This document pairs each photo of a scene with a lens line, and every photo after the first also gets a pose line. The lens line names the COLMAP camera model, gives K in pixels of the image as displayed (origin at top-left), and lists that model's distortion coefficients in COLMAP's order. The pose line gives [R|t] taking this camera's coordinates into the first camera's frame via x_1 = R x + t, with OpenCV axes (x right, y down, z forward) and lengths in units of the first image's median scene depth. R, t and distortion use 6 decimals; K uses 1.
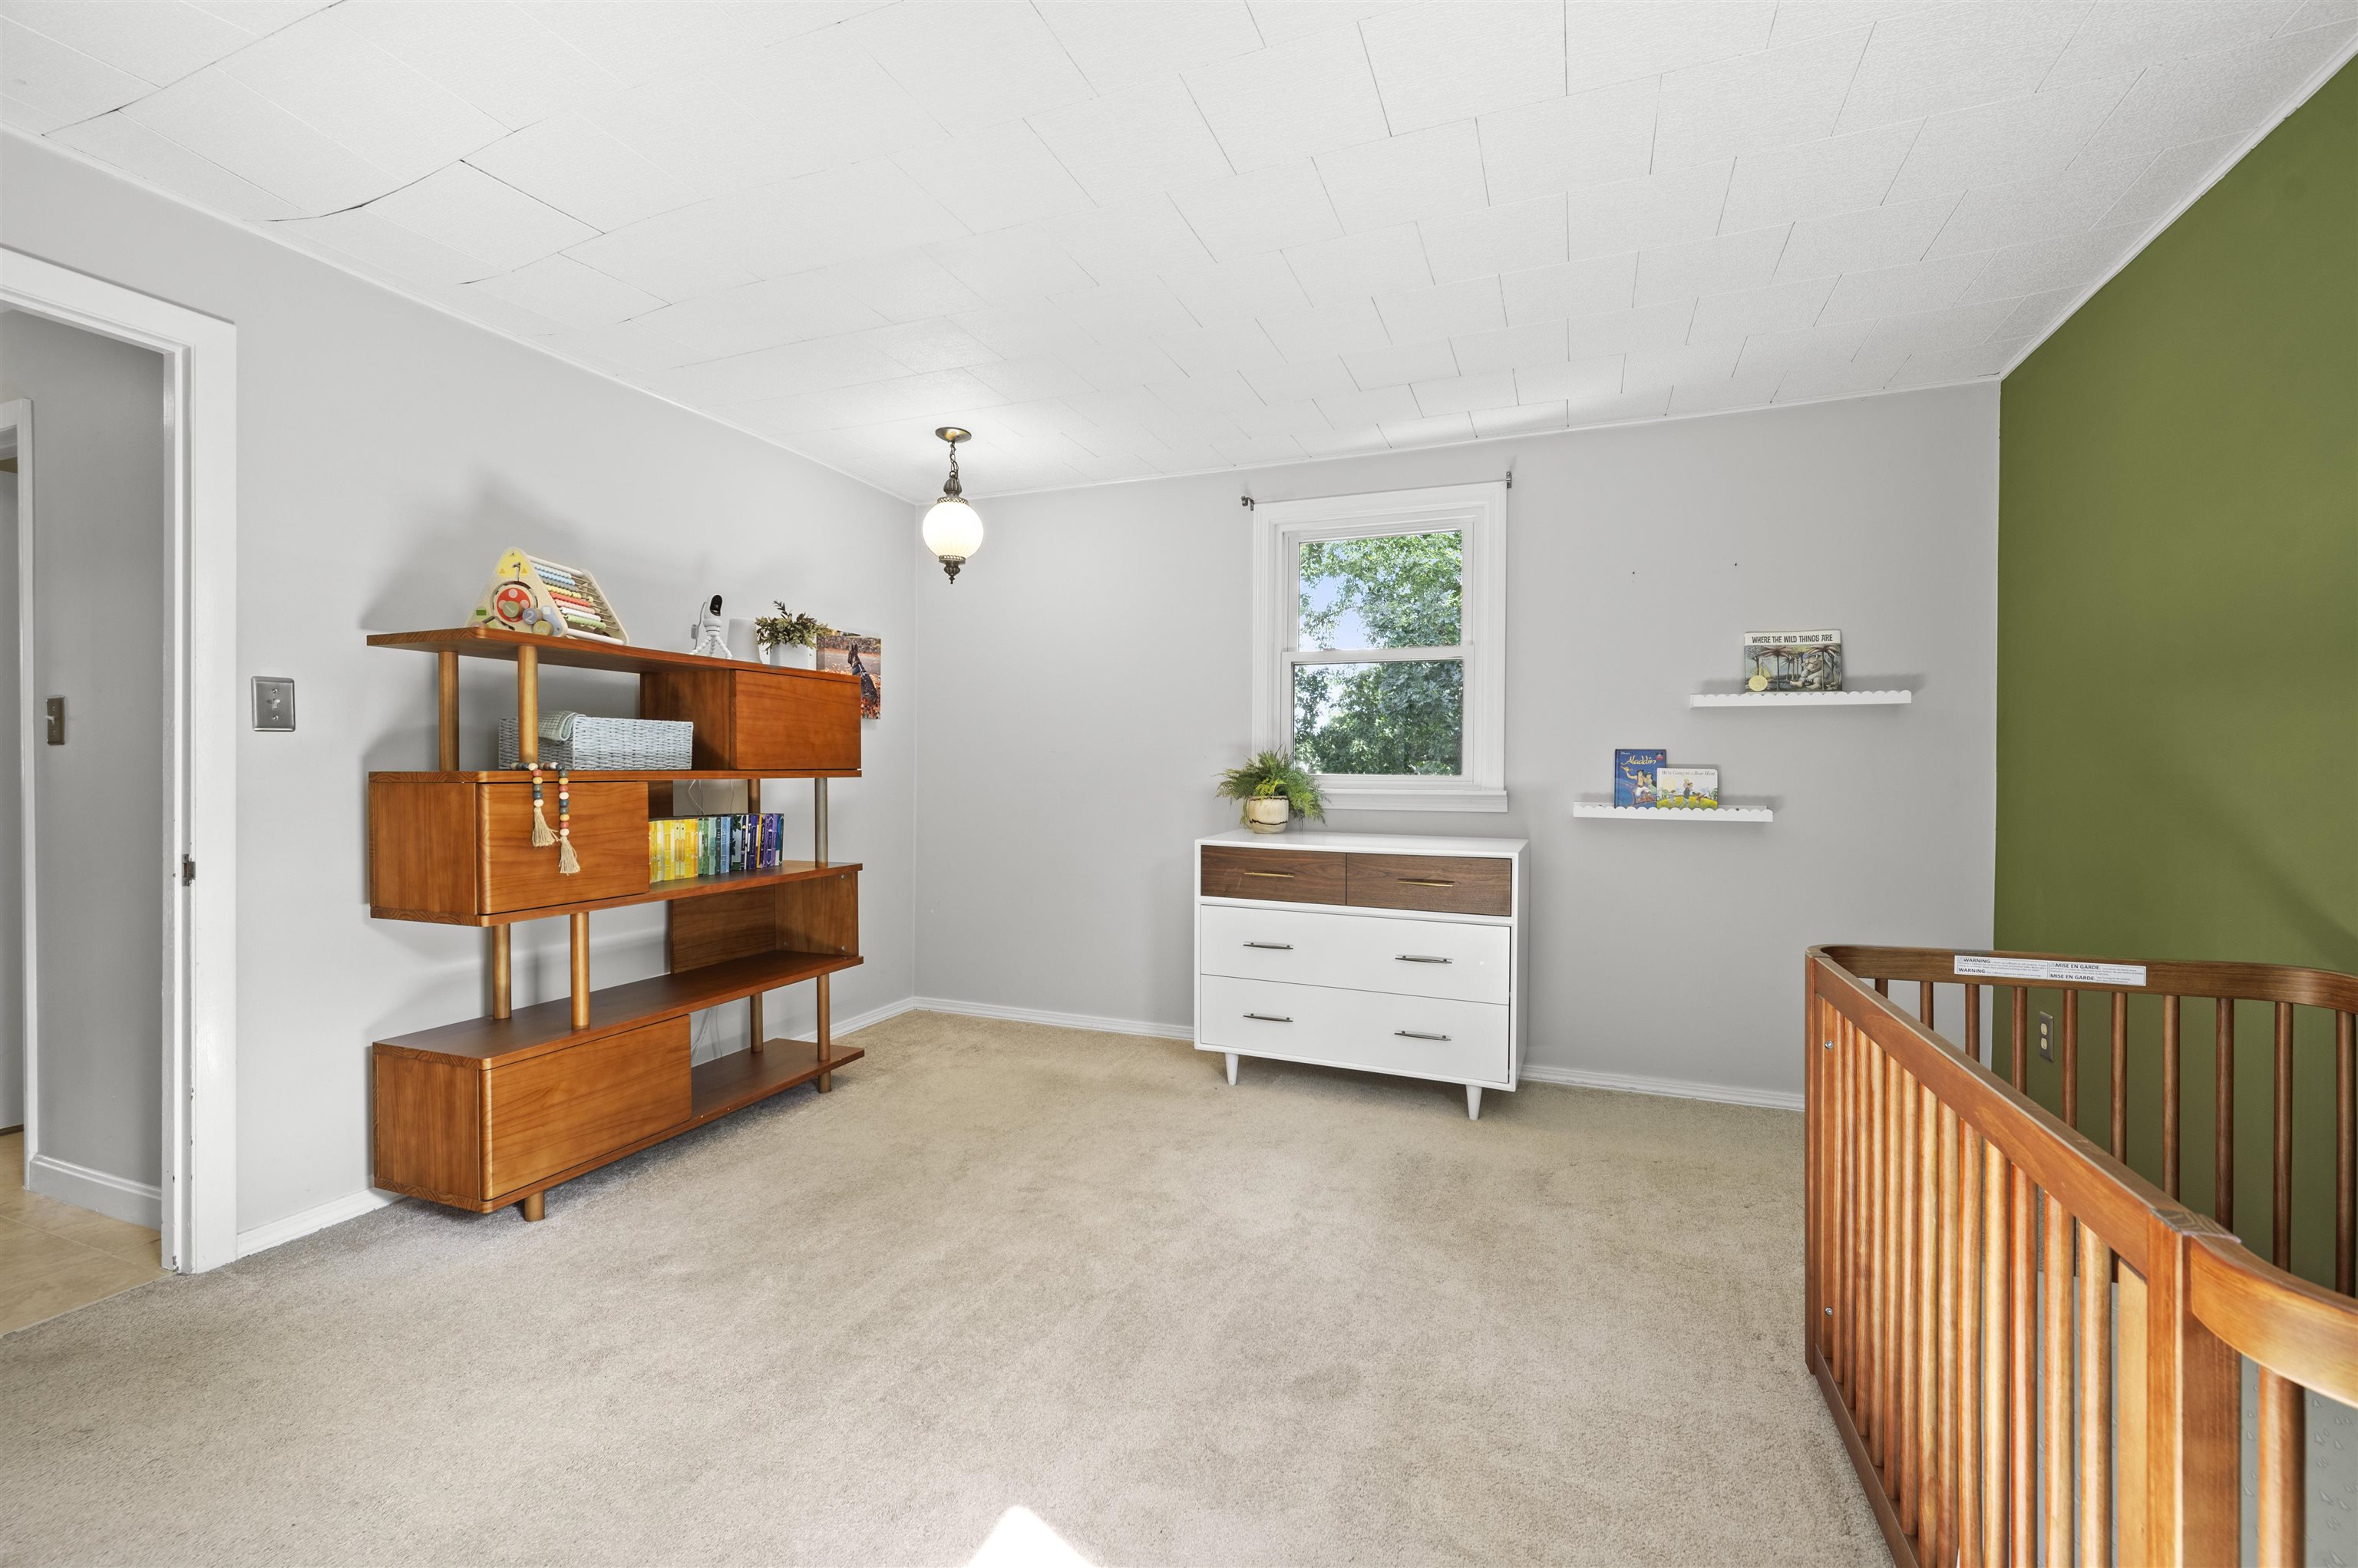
lens RADIAL K [[990.0, 0, 1186.5], [0, 990.0, 775.2], [0, 0, 1]] dist [0.002156, -0.000337]
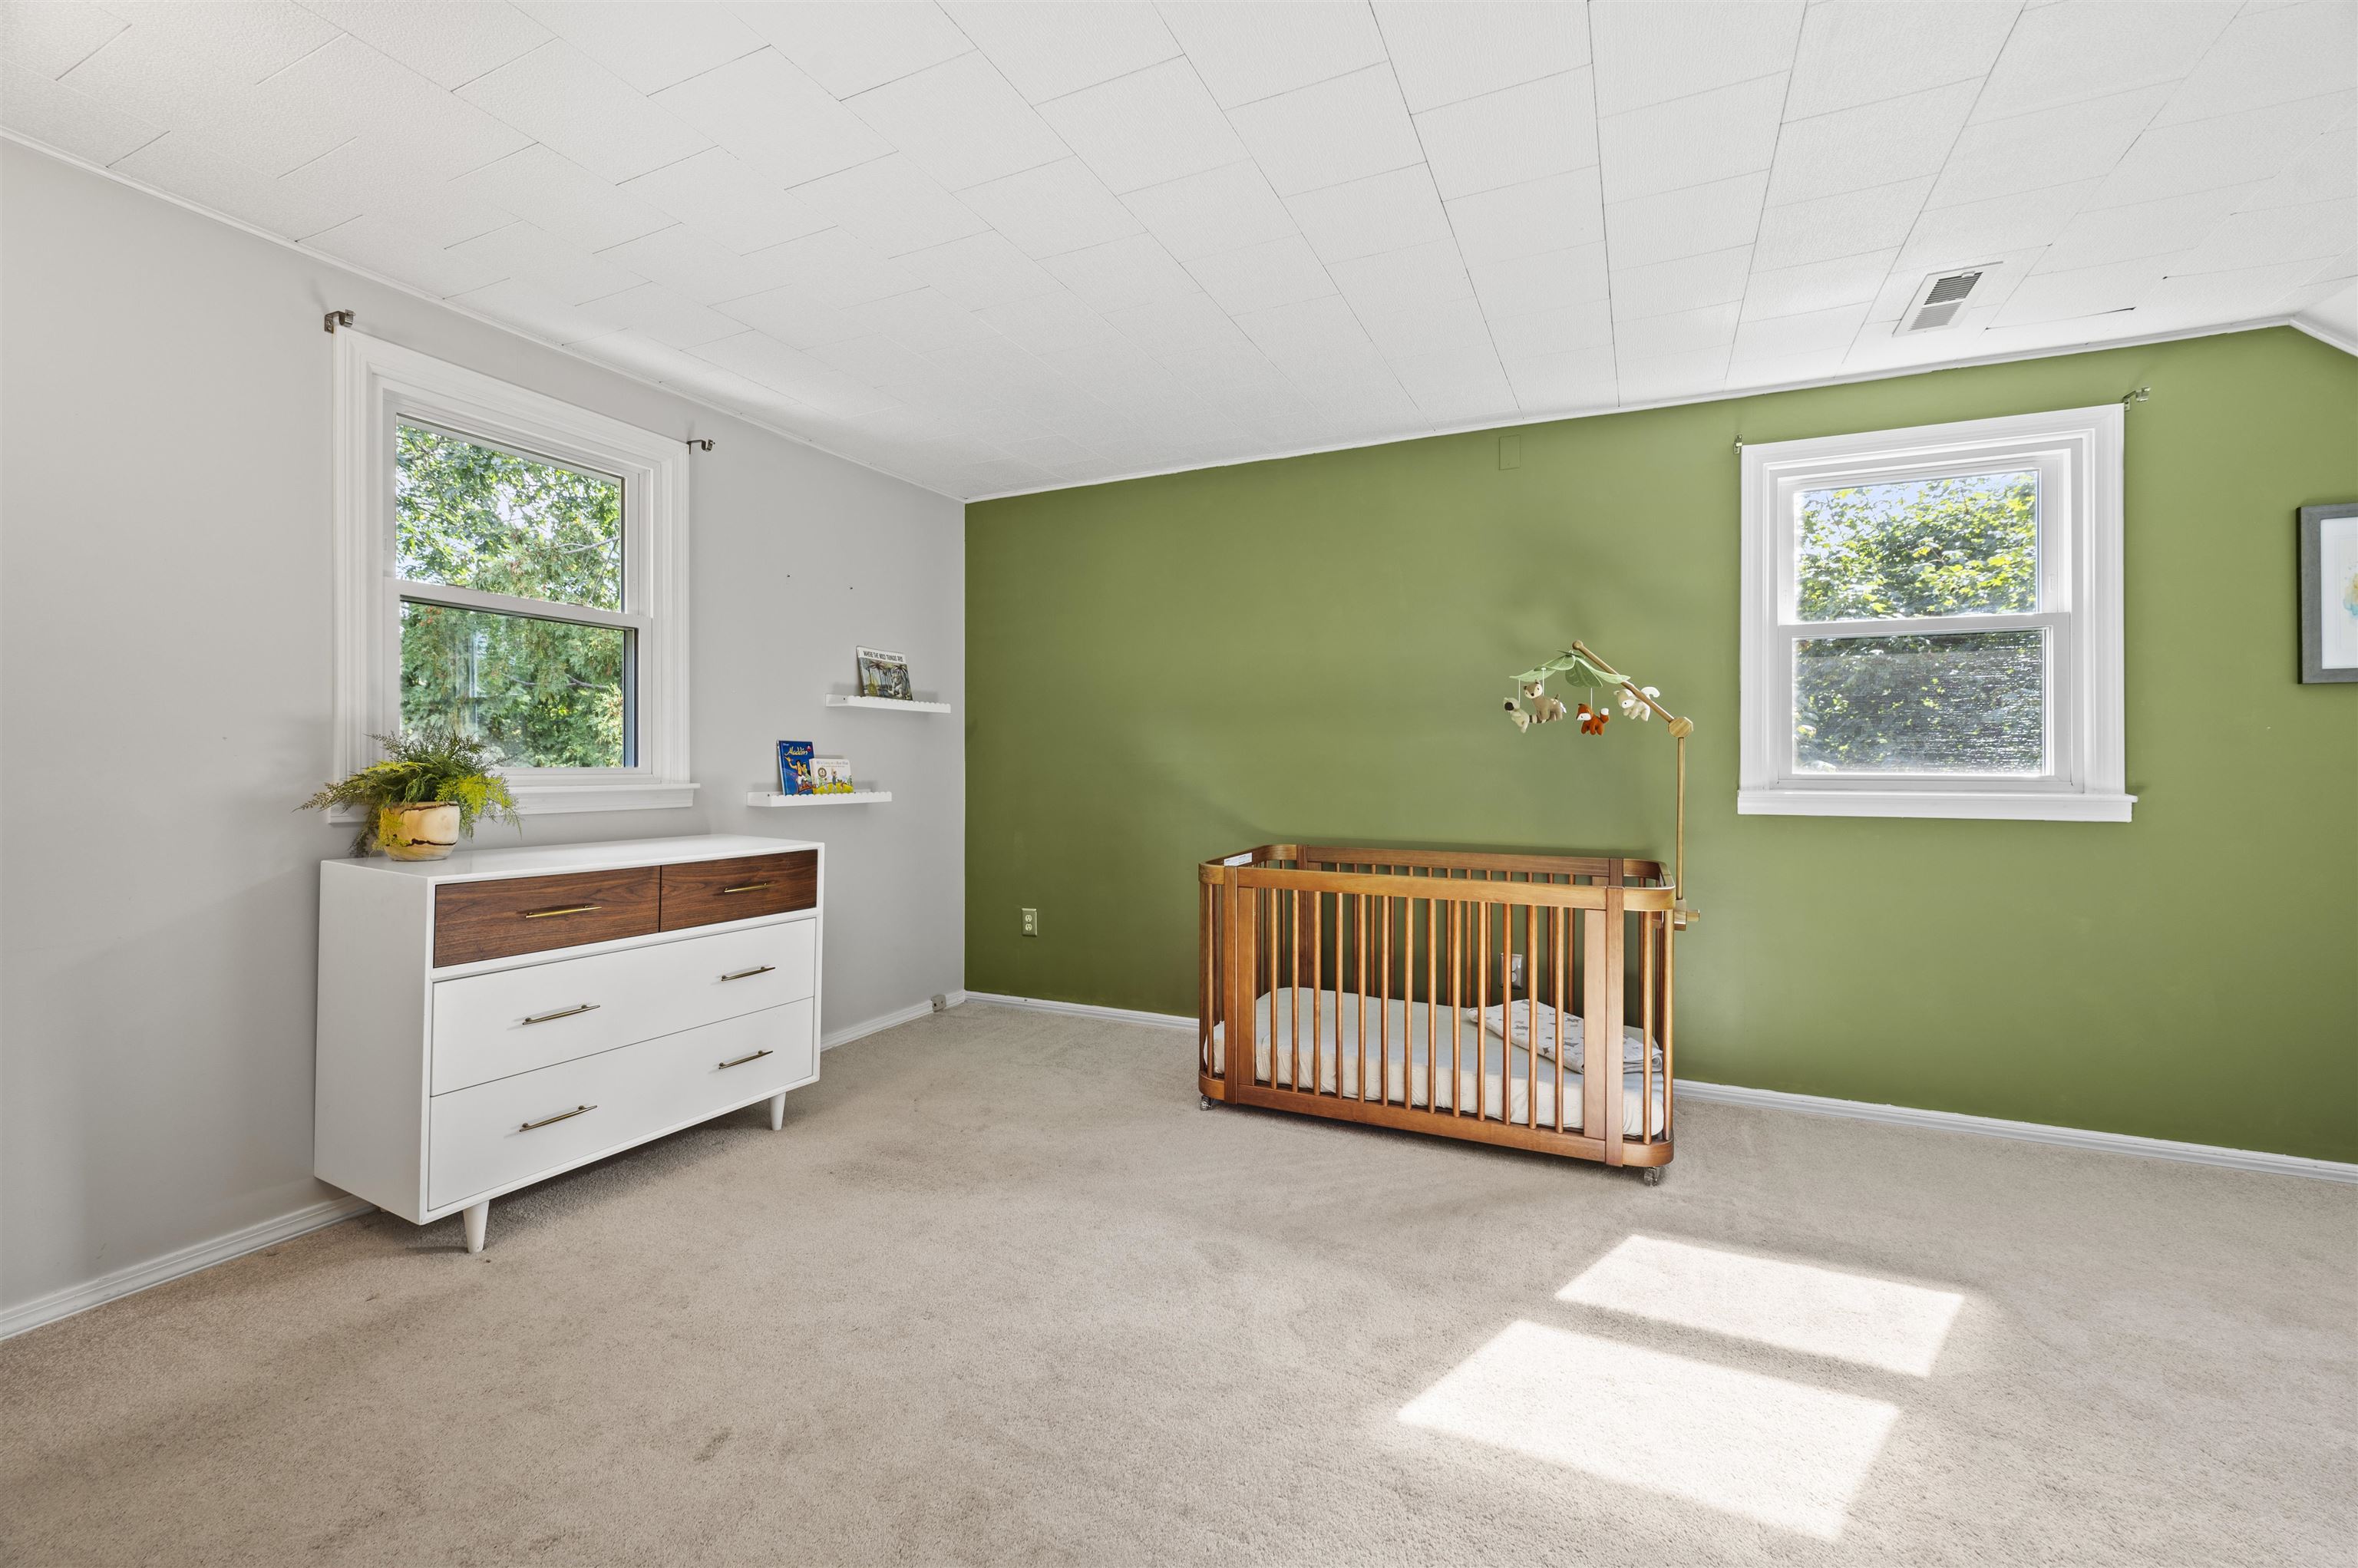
lens RADIAL K [[990.0, 0, 1169.3], [0, 990.0, 753.2], [0, 0, 1]] dist [0.002156, -0.000337]
pose [[0.057637, 0.004082, 0.998329, -0.606695], [0.005803, 0.999973, -0.004424, -0.006161], [-0.998321, 0.006048, 0.057612, 0.543005]]
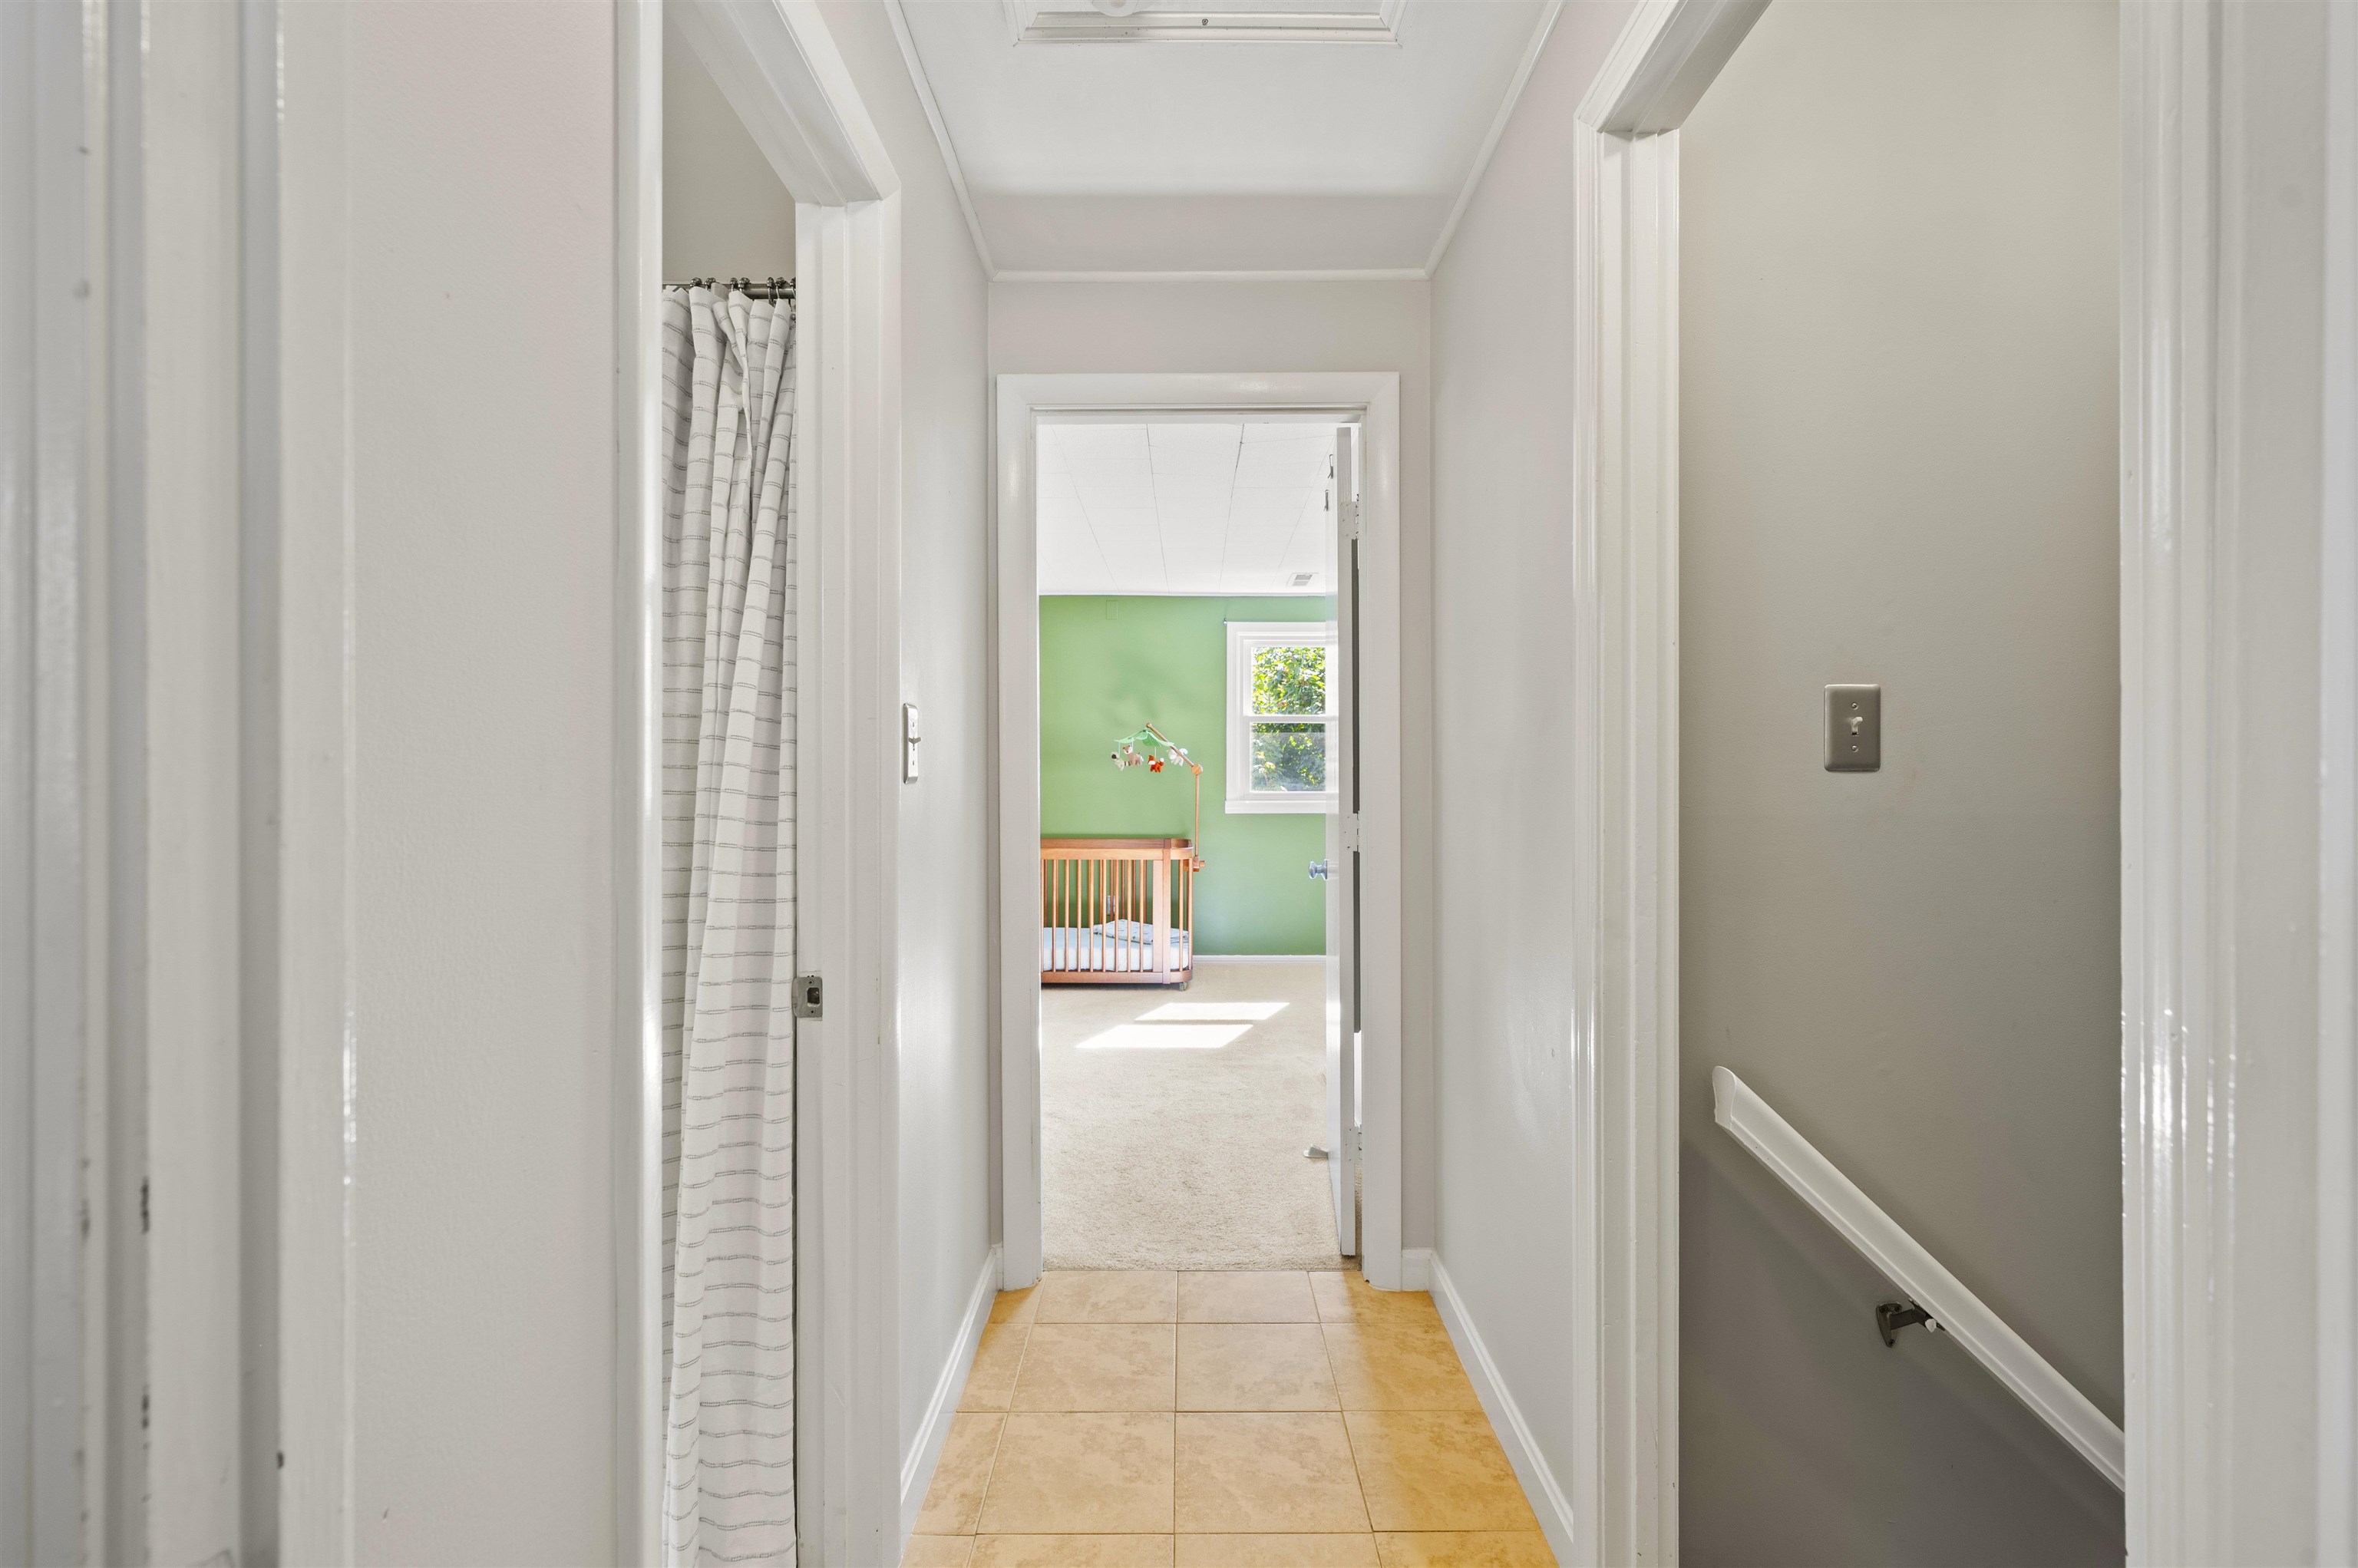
lens RADIAL K [[990.0, 0, 1180.1], [0, 990.0, 781.2], [0, 0, 1]] dist [0.002156, -0.000337]
pose [[-0.370994, -0.002192, 0.928633, -1.422261], [0.004638, 0.999980, 0.004214, -0.018482], [-0.928624, 0.005871, -0.370977, 0.858284]]
